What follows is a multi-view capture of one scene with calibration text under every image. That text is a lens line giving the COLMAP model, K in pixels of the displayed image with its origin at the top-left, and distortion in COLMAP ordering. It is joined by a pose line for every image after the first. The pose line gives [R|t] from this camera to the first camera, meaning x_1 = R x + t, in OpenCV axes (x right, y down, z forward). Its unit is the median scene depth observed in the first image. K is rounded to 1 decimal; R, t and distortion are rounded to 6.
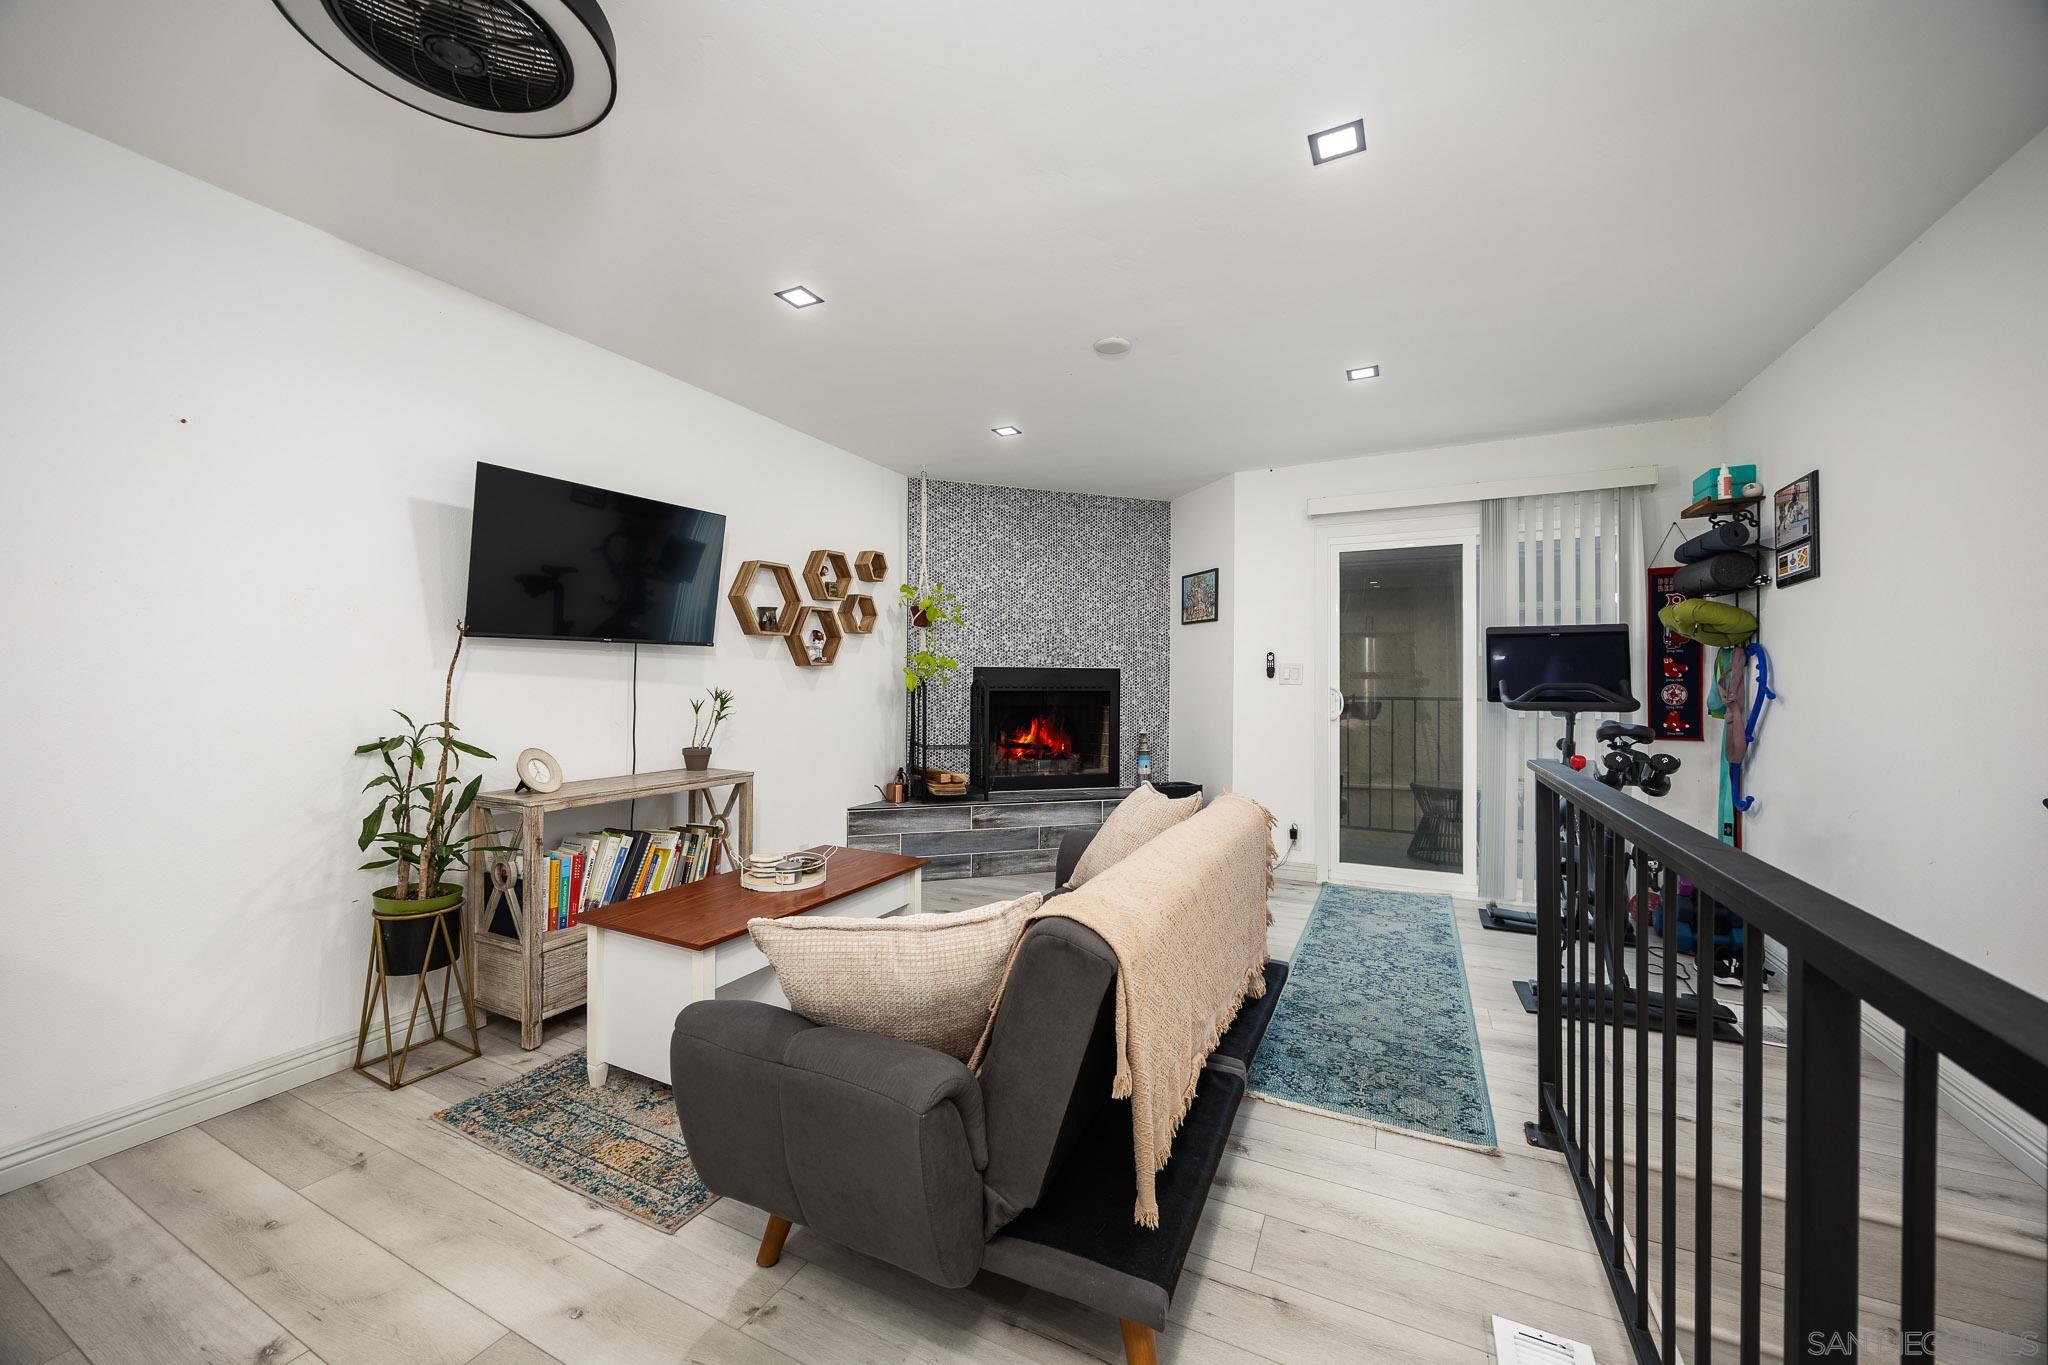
lens RADIAL K [[783.3, 0, 1015.8], [0, 783.3, 680.7], [0, 0, 1]] dist [-0.000859, 0.000444]
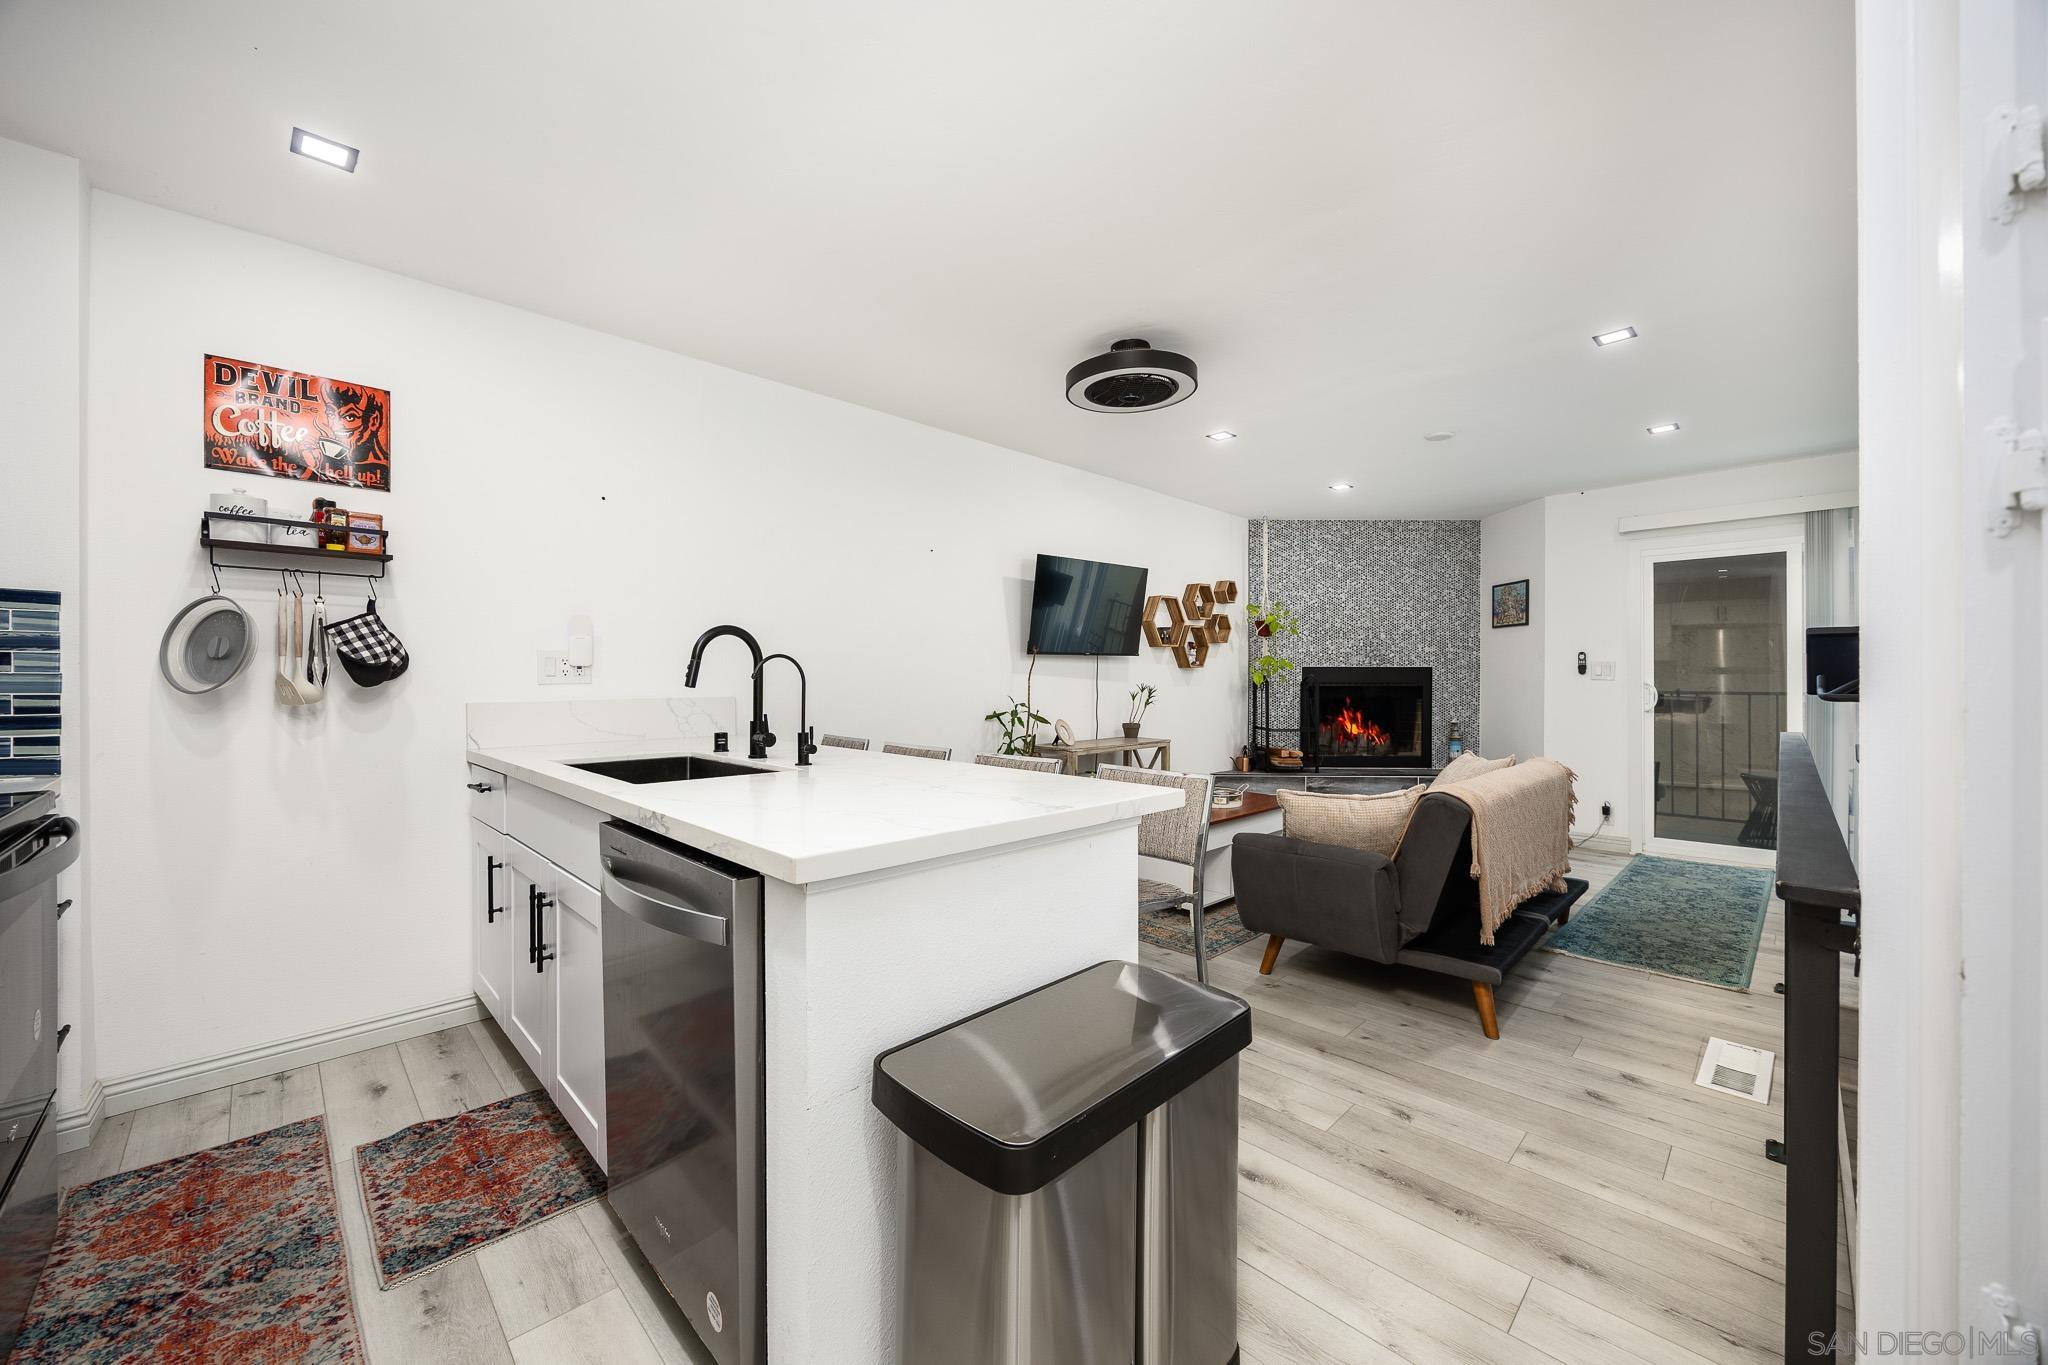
lens RADIAL K [[783.3, 0, 1013.4], [0, 783.3, 680.5], [0, 0, 1]] dist [-0.000859, 0.000444]
pose [[0.945784, -0.003694, -0.324774, -0.104867], [0.004664, 0.999987, 0.002208, -0.001000], [0.324762, -0.003603, 0.945789, -0.412510]]
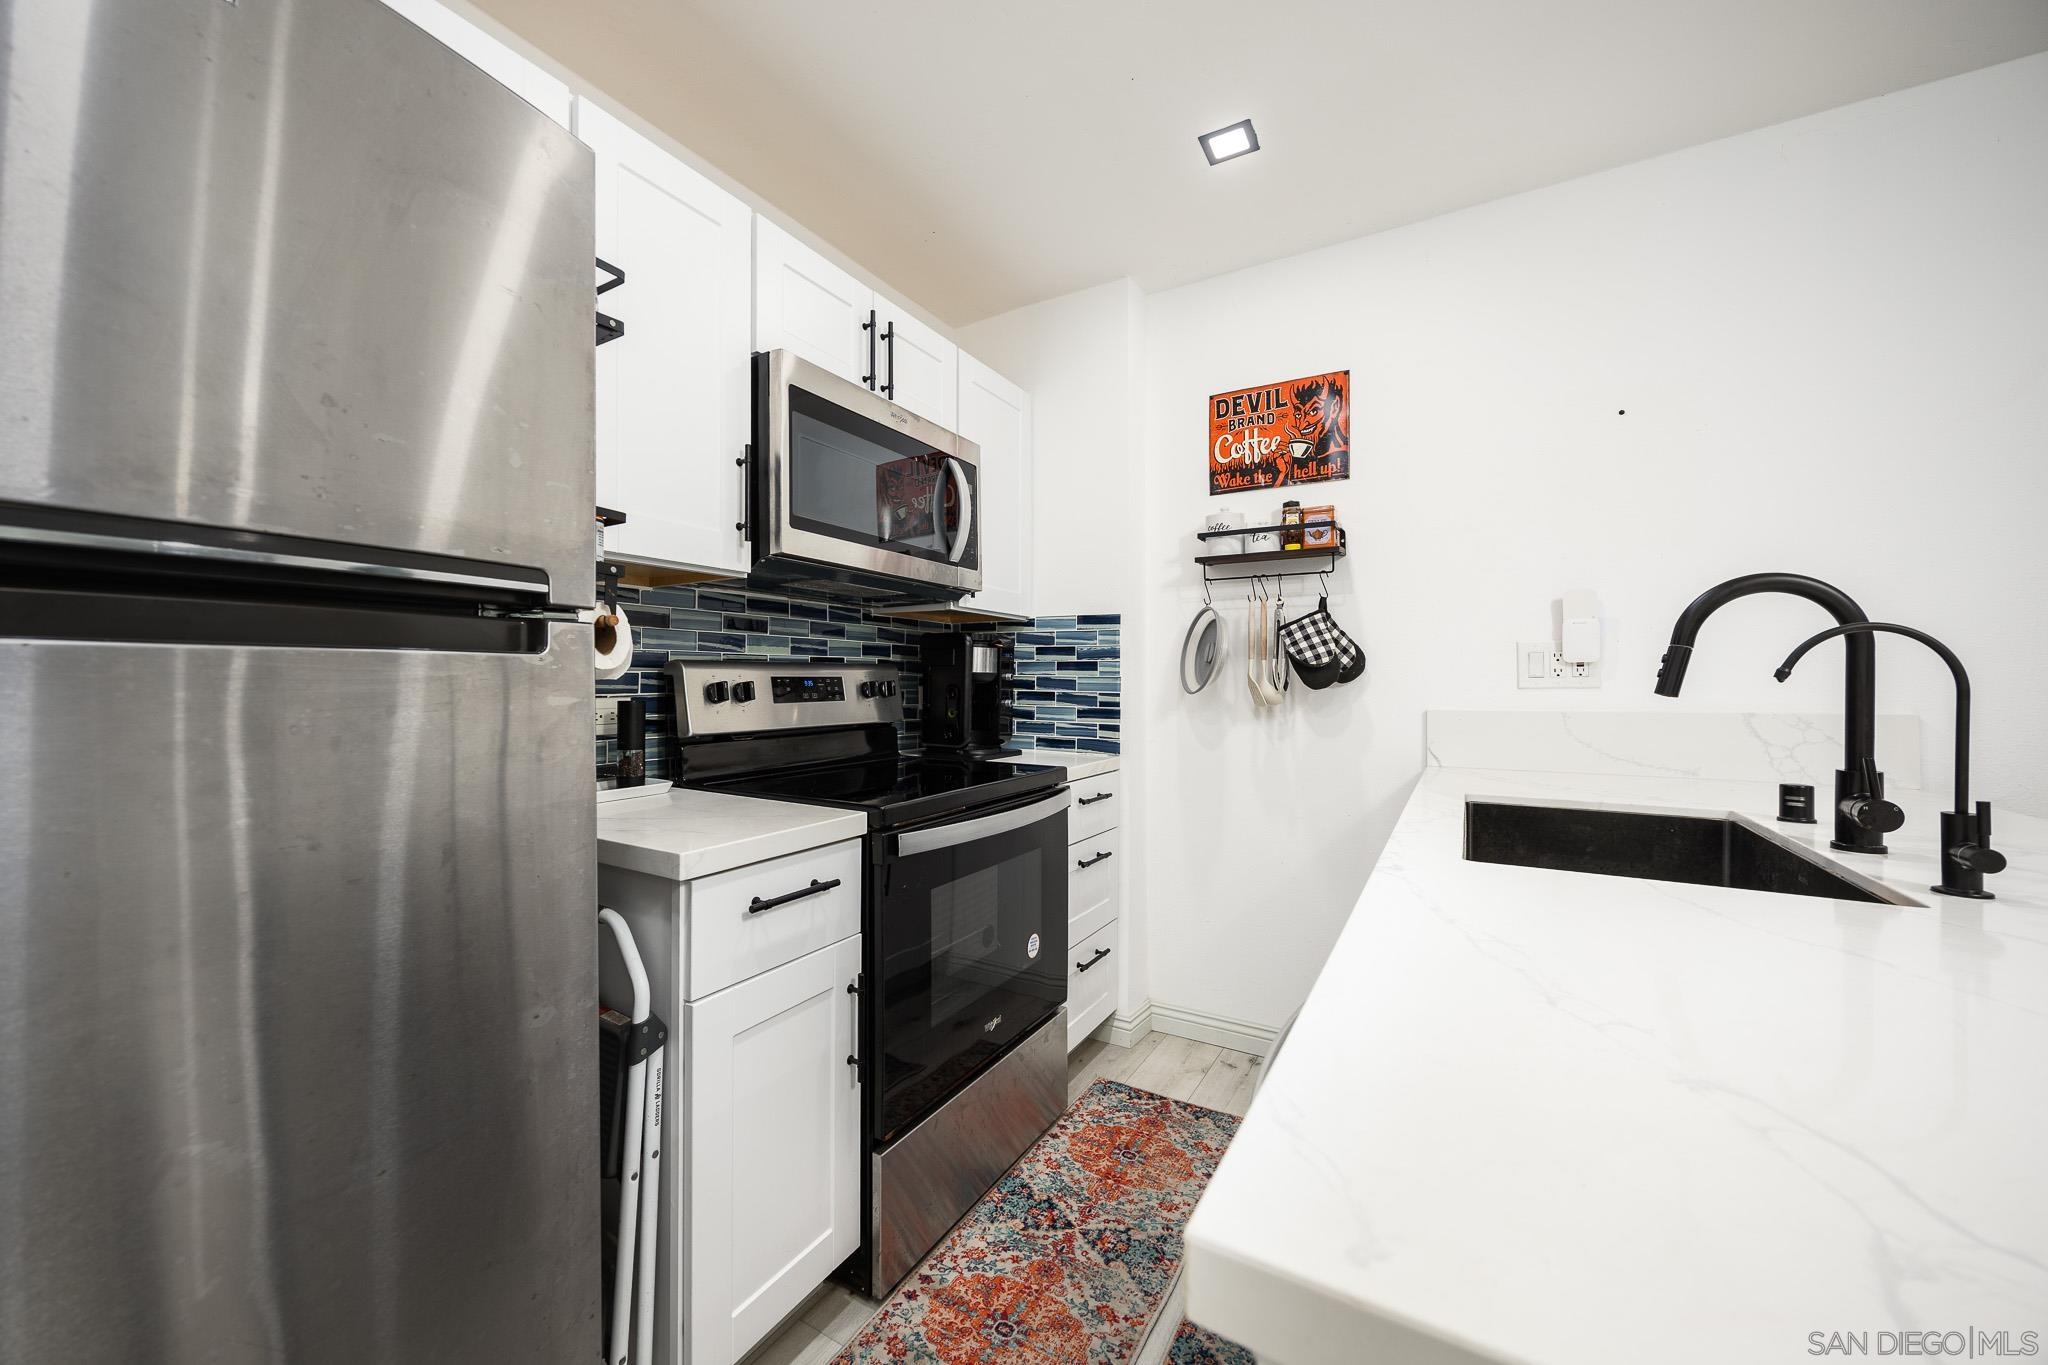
lens RADIAL K [[783.3, 0, 981.7], [0, 783.3, 680.4], [0, 0, 1]] dist [-0.000859, 0.000444]
pose [[-0.102632, -0.006513, -0.994698, -0.175164], [0.001372, 0.999977, -0.006689, 0.000005], [0.994718, -0.002051, -0.102621, -0.199090]]
